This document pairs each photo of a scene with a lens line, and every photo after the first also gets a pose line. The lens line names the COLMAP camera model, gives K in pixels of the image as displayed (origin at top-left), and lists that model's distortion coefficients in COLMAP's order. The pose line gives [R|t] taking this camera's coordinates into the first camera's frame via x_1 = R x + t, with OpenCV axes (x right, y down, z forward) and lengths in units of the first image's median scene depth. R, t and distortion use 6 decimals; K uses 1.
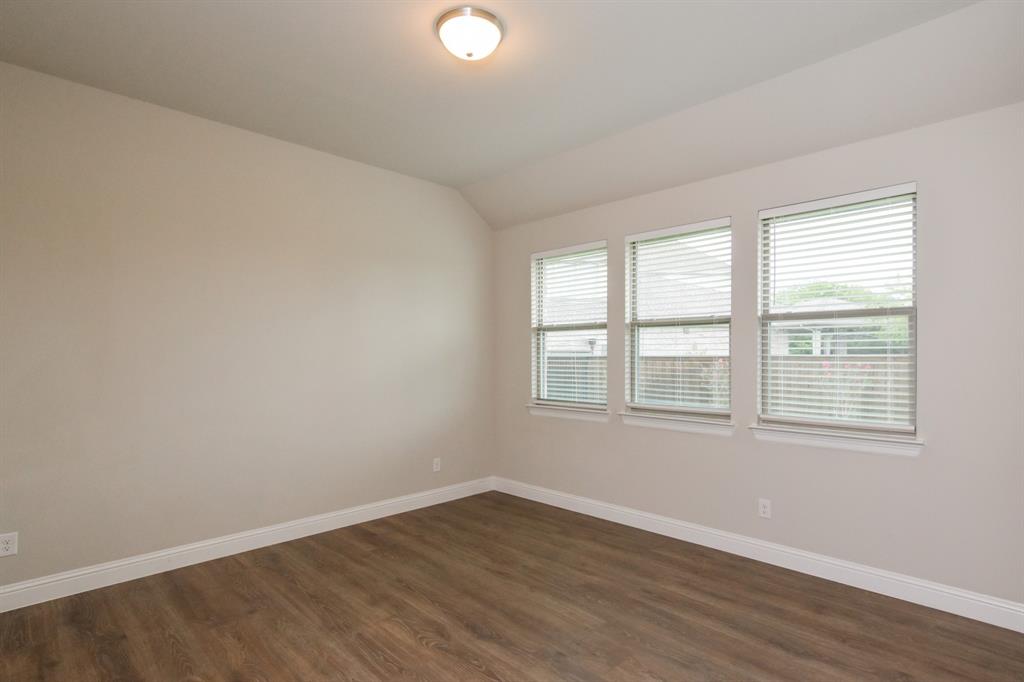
lens RADIAL K [[517.6, 0, 498.5], [0, 517.6, 353.5], [0, 0, 1]] dist [0.003261, 0.000815]
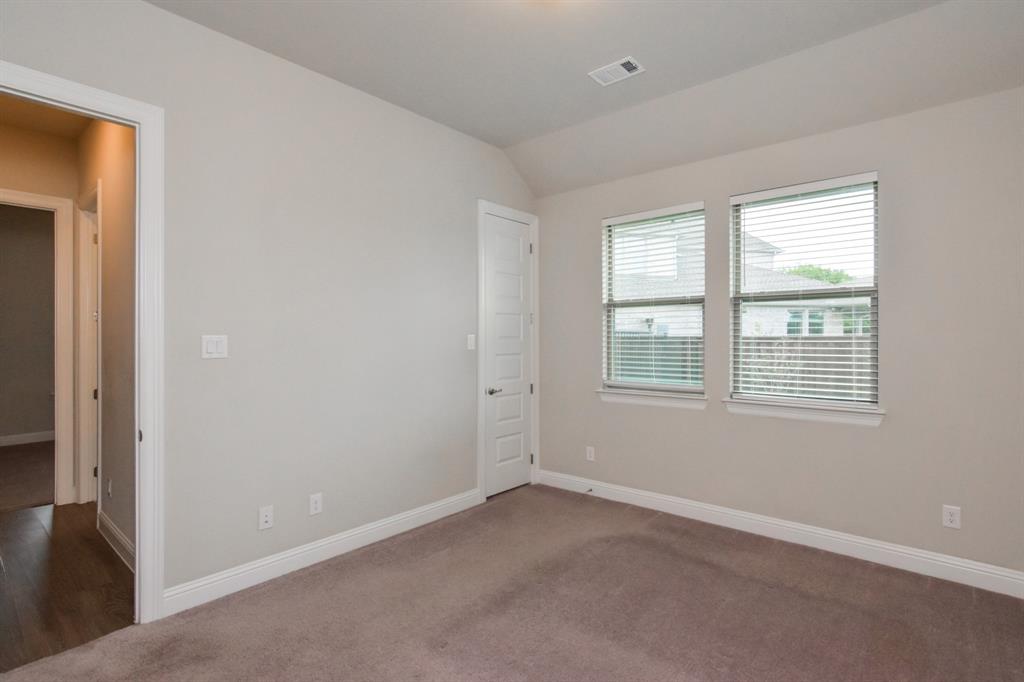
lens RADIAL K [[493.3, 0, 503.4], [0, 493.3, 338.3], [0, 0, 1]] dist [-0.000677, 0.002129]
pose [[0.996081, -0.005249, 0.088287, -0.048457], [0.004384, 0.999941, 0.009985, -0.000705], [-0.088334, -0.009559, 0.996045, 0.044460]]
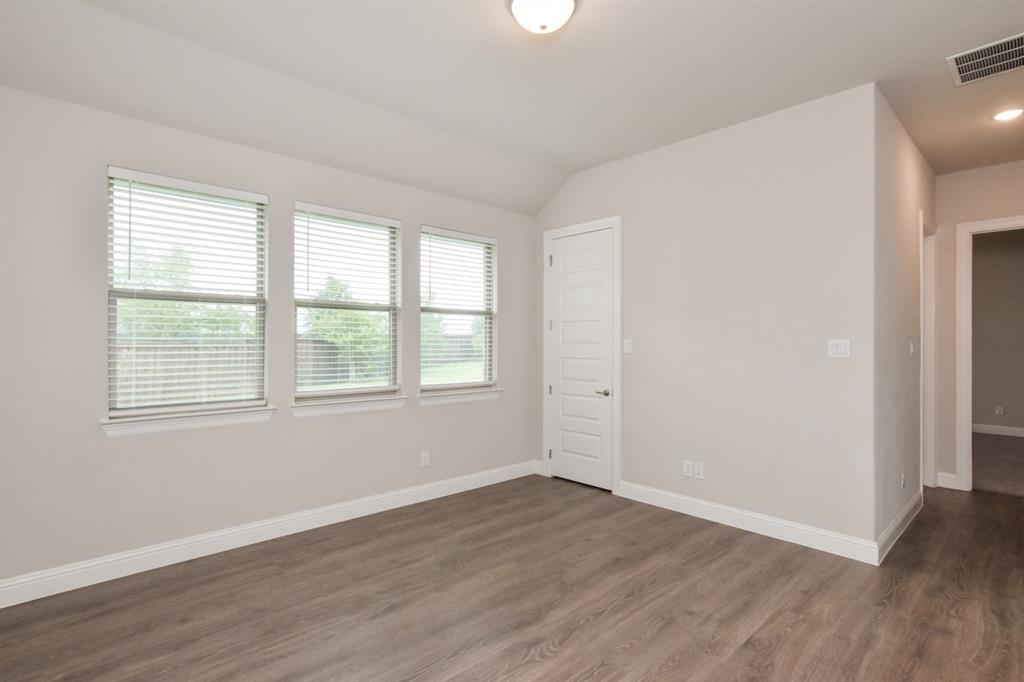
lens RADIAL K [[517.6, 0, 512.3], [0, 517.6, 341.1], [0, 0, 1]] dist [0.003261, 0.000815]
pose [[0.009032, -0.001529, 0.999958, -0.553775], [-0.010680, 0.999942, 0.001625, 0.002346], [-0.999902, -0.010694, 0.009016, 0.558233]]
